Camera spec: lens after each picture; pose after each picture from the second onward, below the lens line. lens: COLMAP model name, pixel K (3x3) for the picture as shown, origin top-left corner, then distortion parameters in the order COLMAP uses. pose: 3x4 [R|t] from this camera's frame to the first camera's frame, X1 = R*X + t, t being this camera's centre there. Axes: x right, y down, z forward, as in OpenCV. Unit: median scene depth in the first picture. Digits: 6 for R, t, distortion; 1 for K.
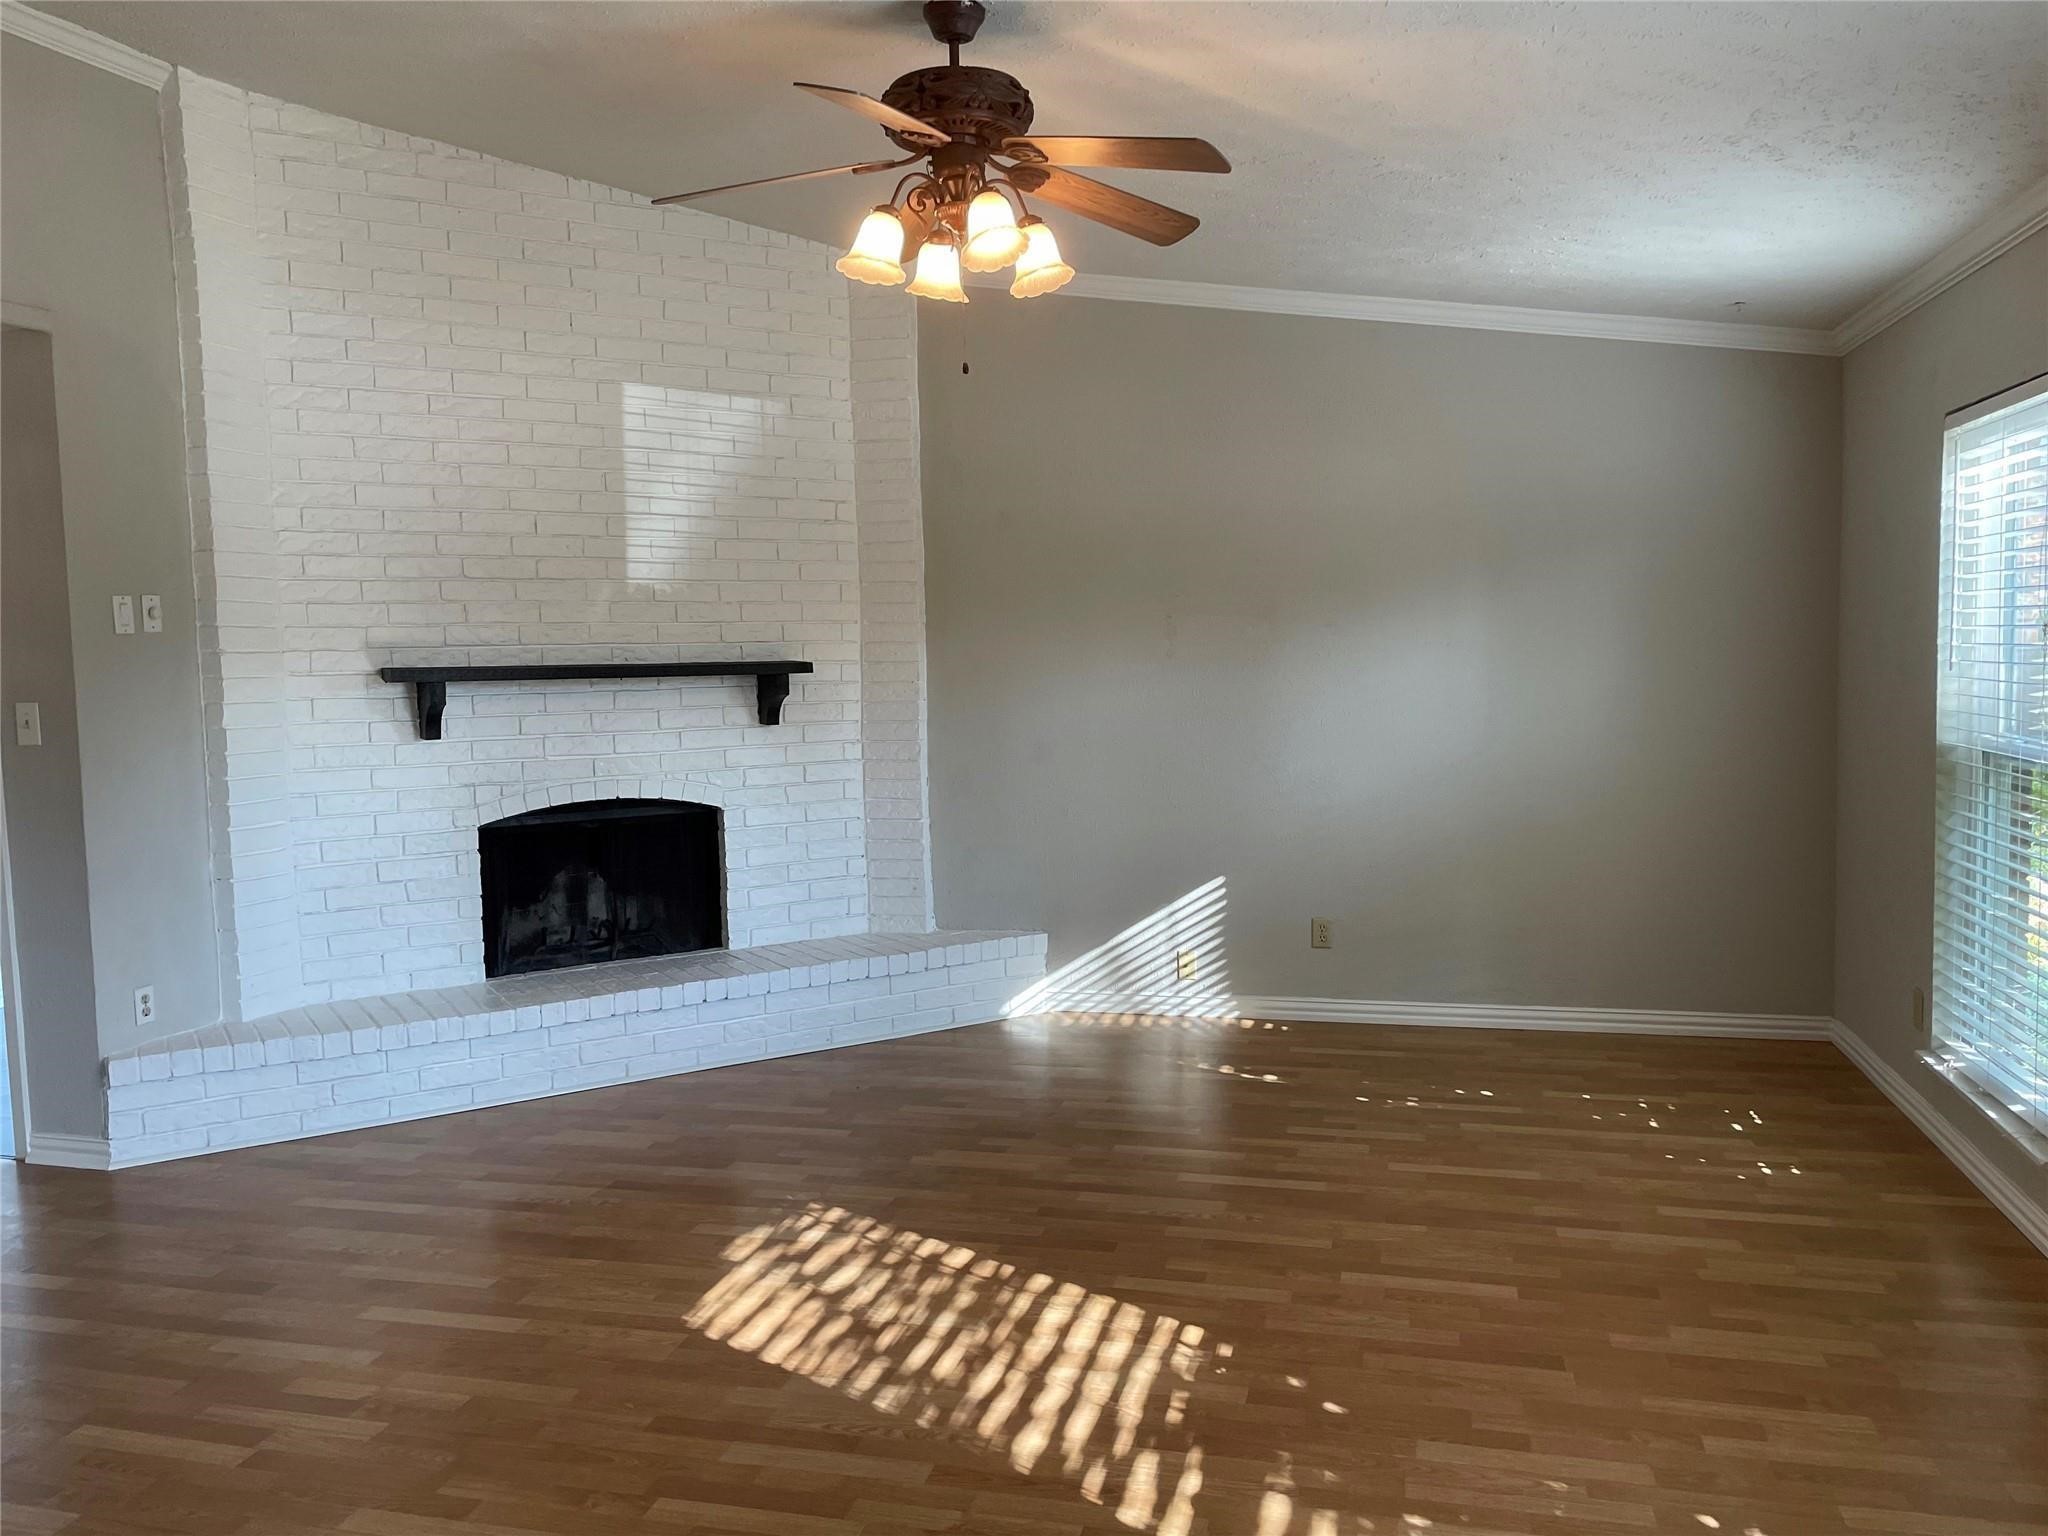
lens RADIAL K [[1544.2, 0, 1024.0], [0, 1544.2, 768.0], [0, 0, 1]] dist [0.068825, -0.071977]
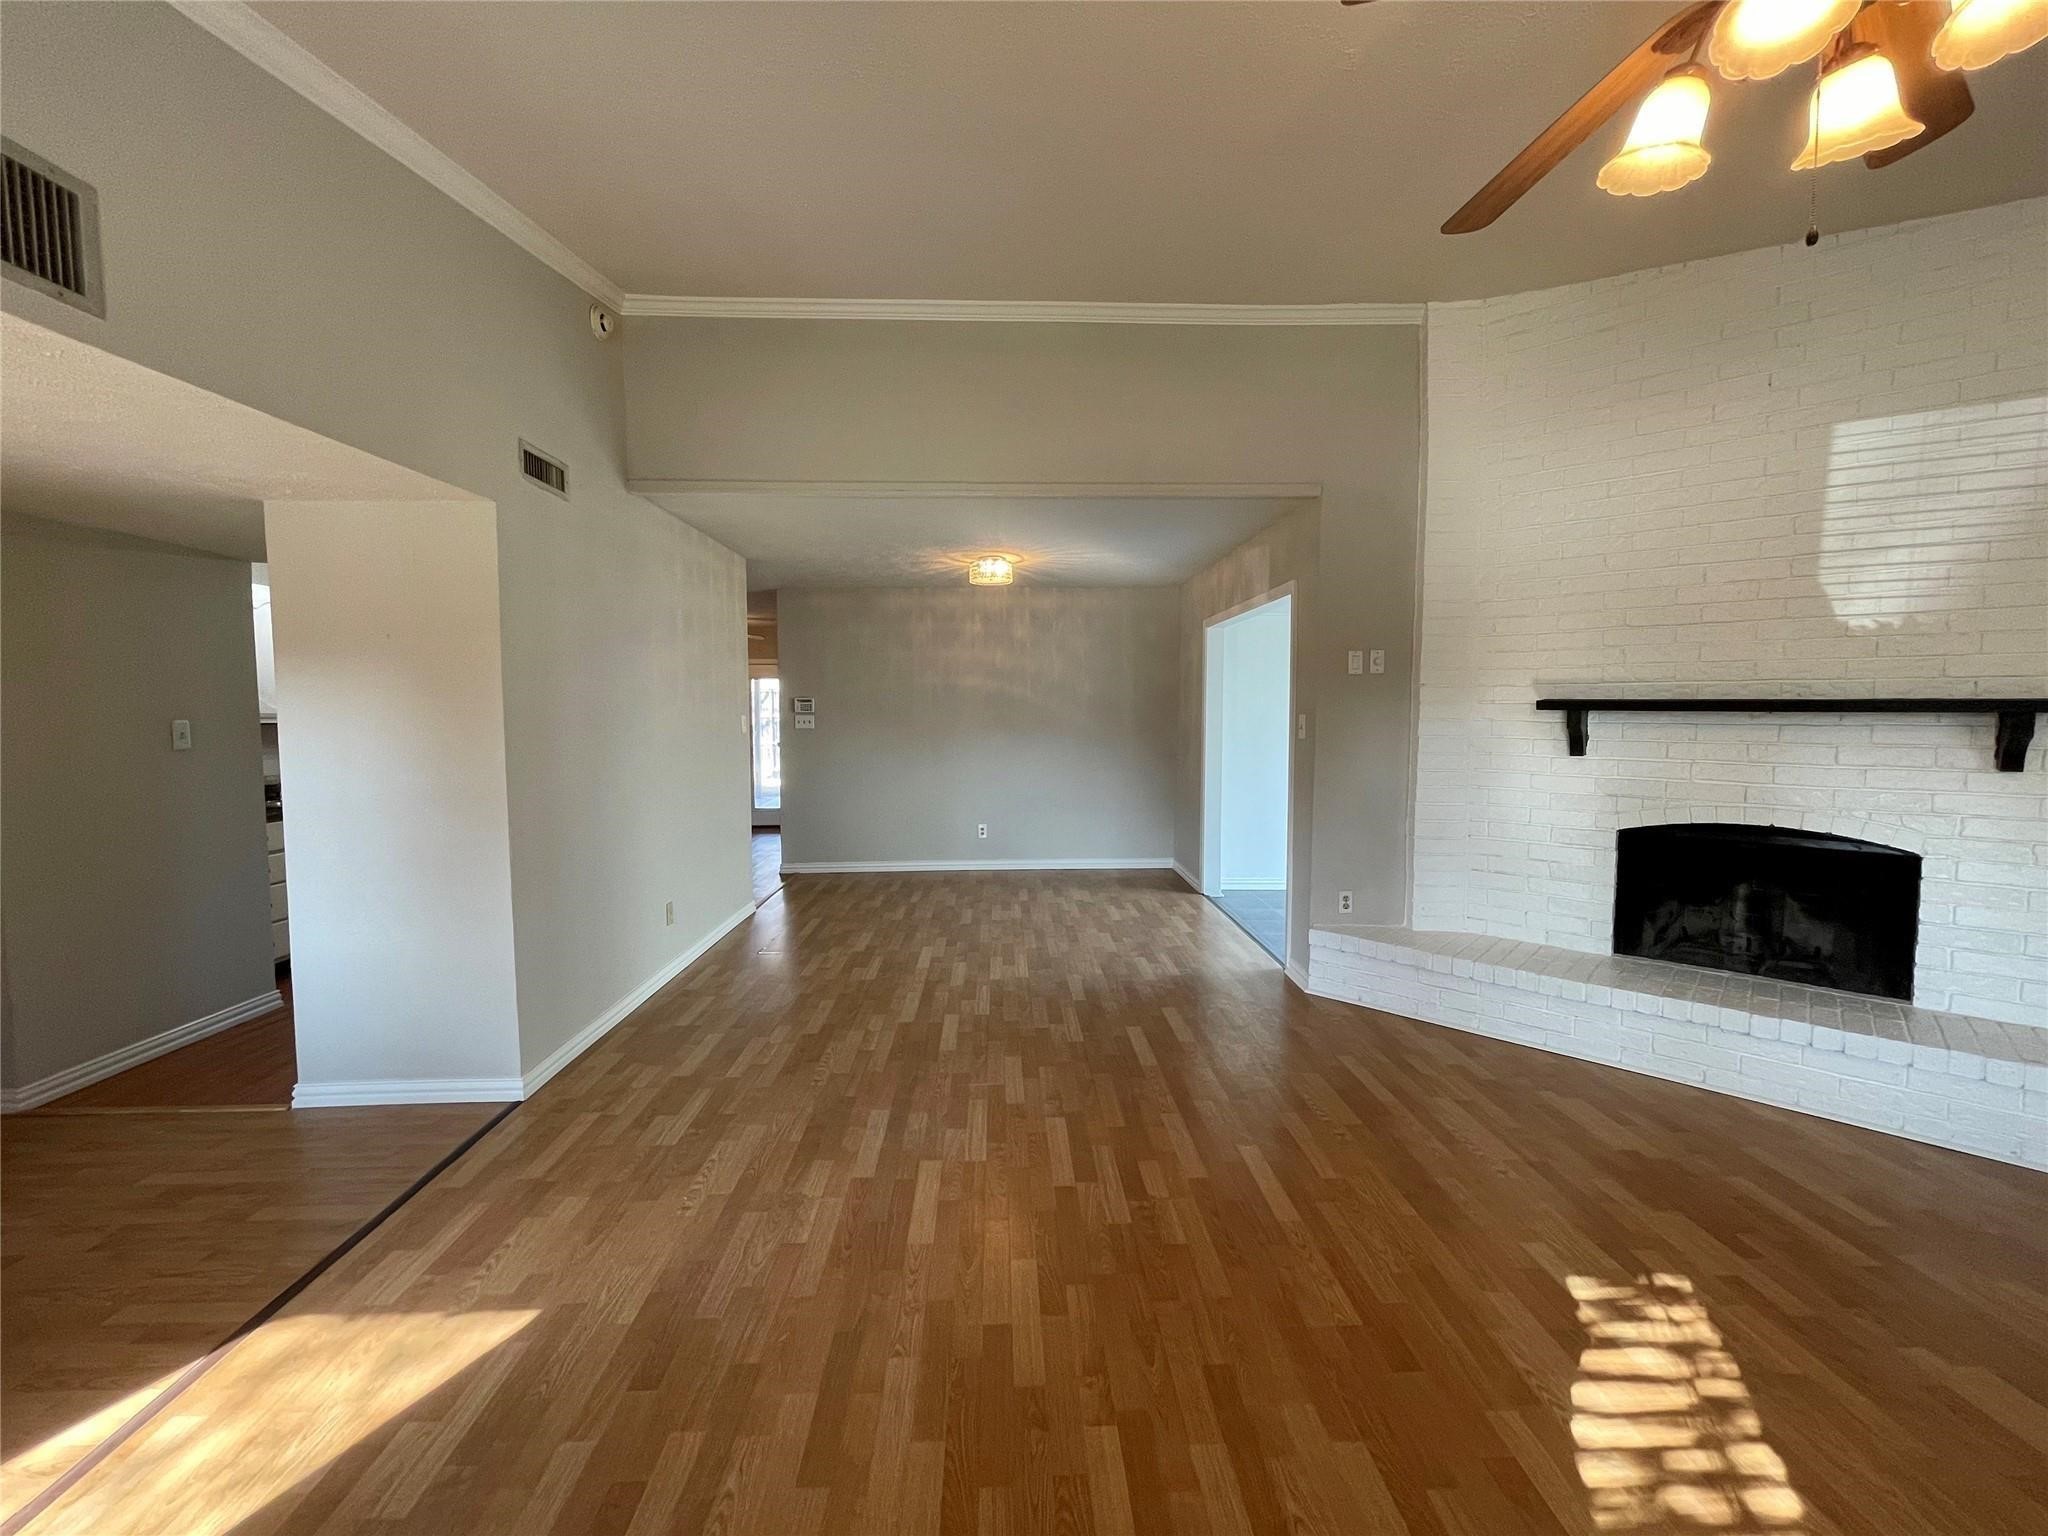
lens RADIAL K [[827.6, 0, 1023.6], [0, 827.6, 760.3], [0, 0, 1]] dist [-0.000654, -0.000191]
pose [[0.280243, 0.085090, -0.956150, 0.188144], [-0.081399, 0.994582, 0.064653, -0.028734], [0.956472, 0.059711, 0.285651, 0.503756]]
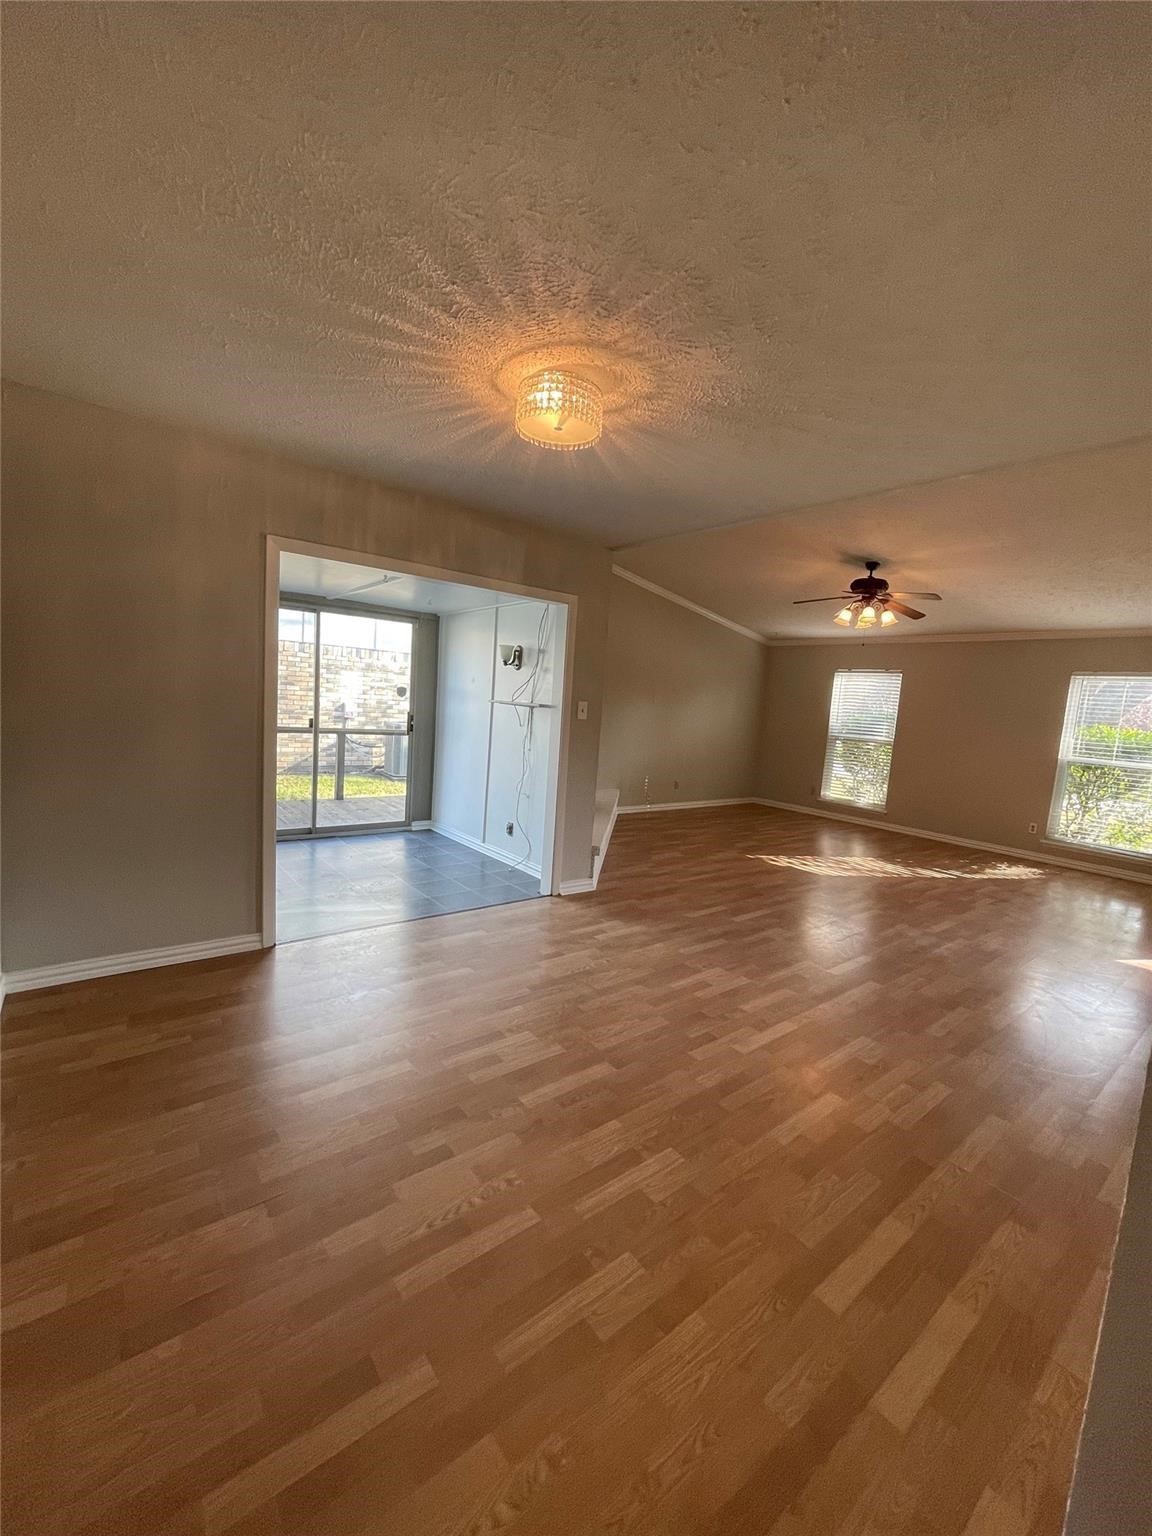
lens RADIAL K [[620.7, 0, 585.8], [0, 620.7, 768.7], [0, 0, 1]] dist [-0.000654, -0.000191]
pose [[0.592449, -0.021329, 0.805326, -1.589924], [-0.022764, 0.998807, 0.043200, 0.022423], [-0.805287, -0.043927, 0.591256, 0.495521]]
